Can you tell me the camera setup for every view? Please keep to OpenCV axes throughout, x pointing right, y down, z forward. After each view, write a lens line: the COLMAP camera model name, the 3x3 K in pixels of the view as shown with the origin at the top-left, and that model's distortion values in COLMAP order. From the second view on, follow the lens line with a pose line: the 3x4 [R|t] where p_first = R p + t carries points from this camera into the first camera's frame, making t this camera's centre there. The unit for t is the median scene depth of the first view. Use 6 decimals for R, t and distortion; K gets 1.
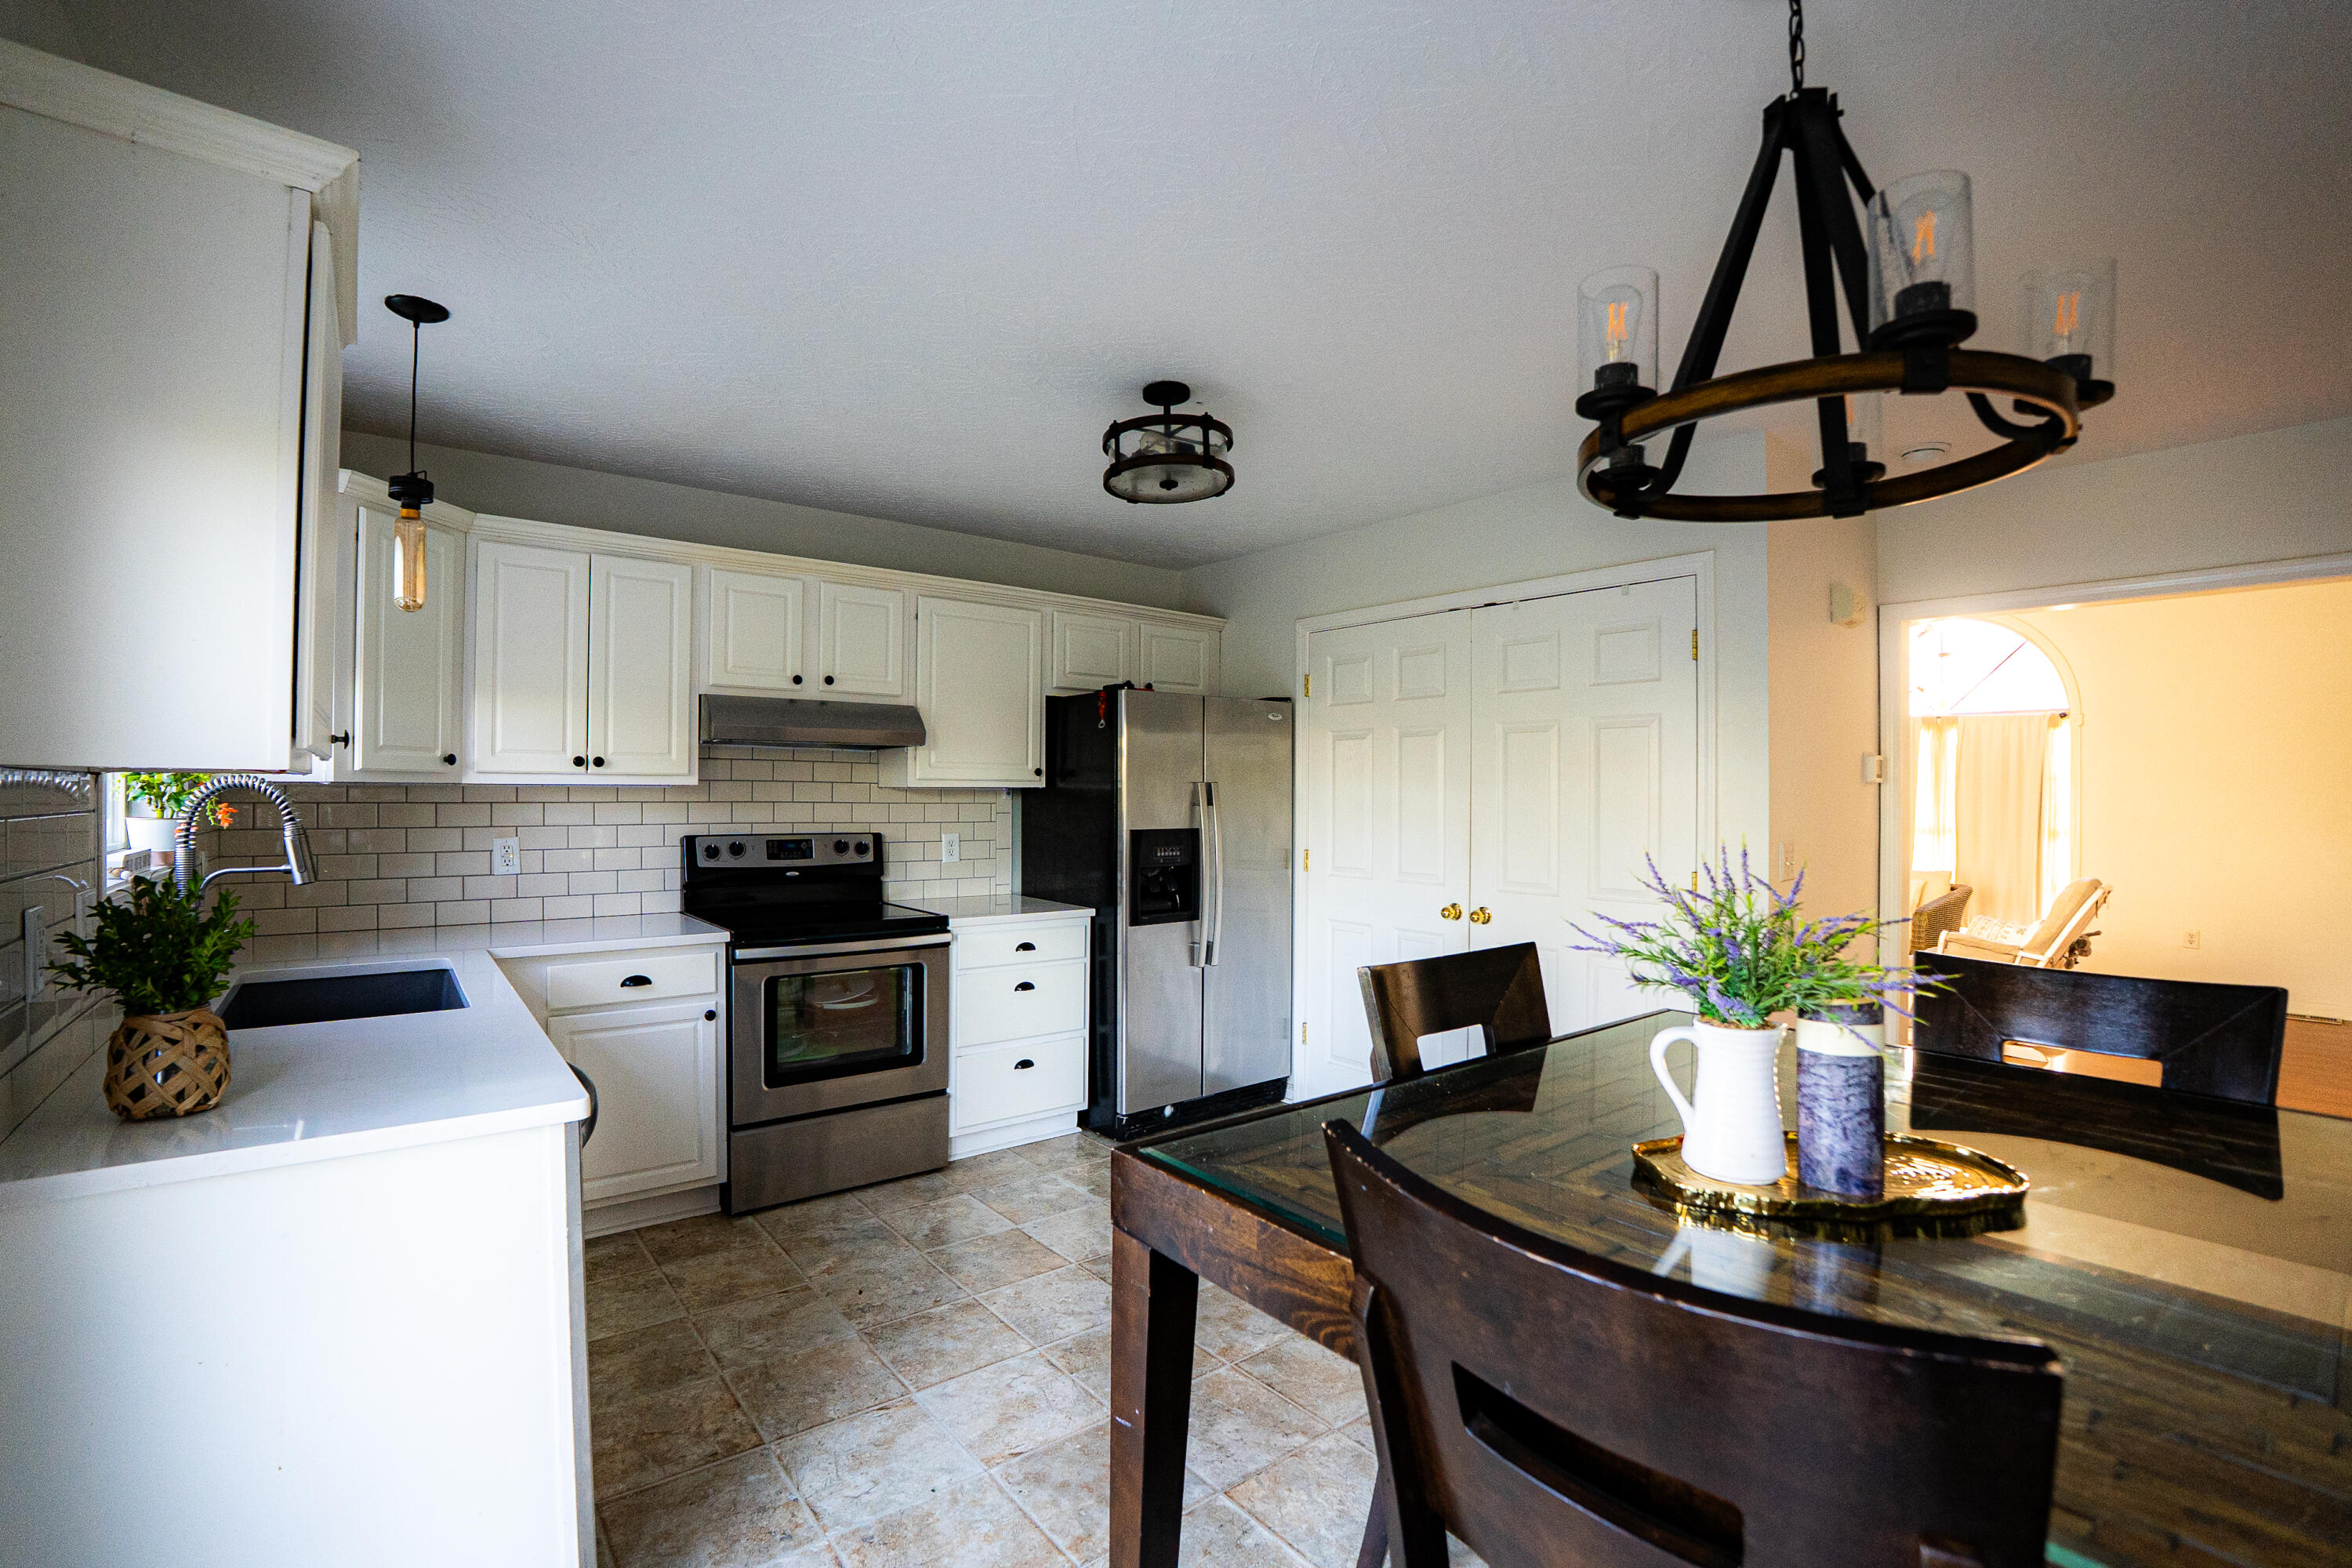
lens RADIAL K [[1025.4, 0, 1142.0], [0, 1025.4, 787.8], [0, 0, 1]] dist [-0.055391, 0.000450]
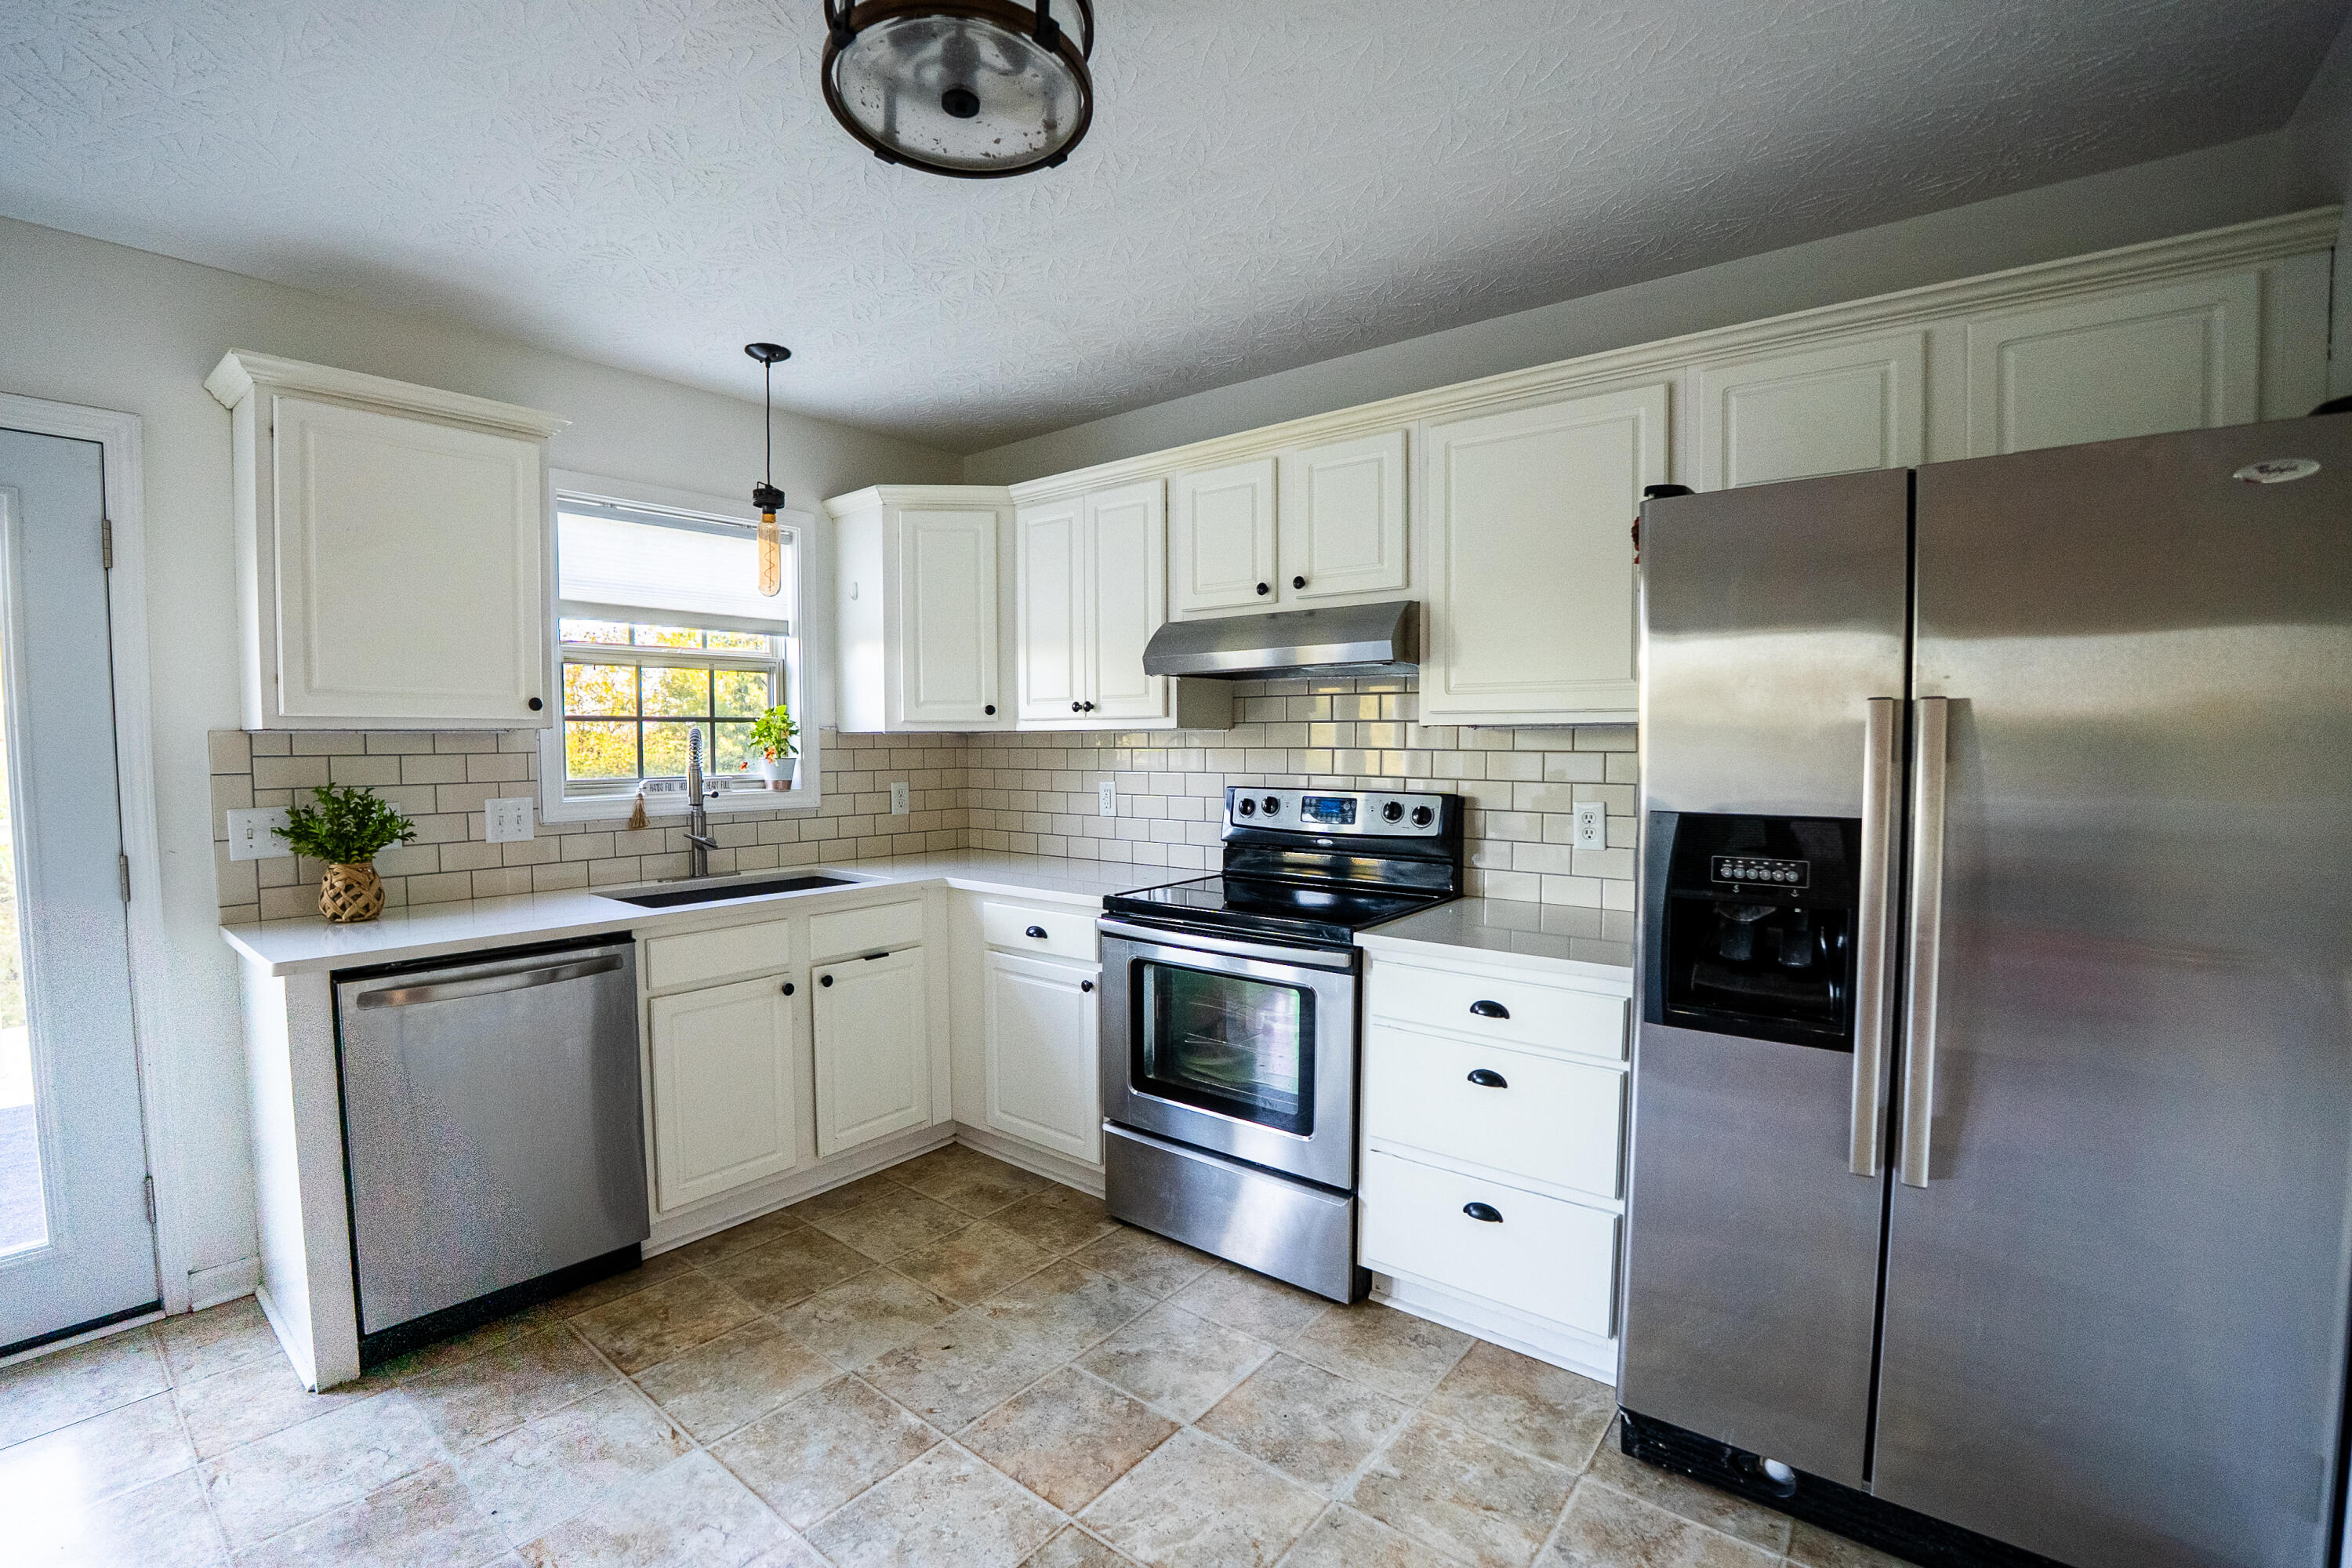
lens RADIAL K [[1025.4, 0, 1142.0], [0, 1025.4, 787.8], [0, 0, 1]] dist [-0.055391, 0.000450]
pose [[0.223105, 0.038956, -0.974016, 0.452443], [0.010887, 0.999039, 0.042451, 0.011555], [0.974734, -0.020076, 0.222467, 0.831706]]
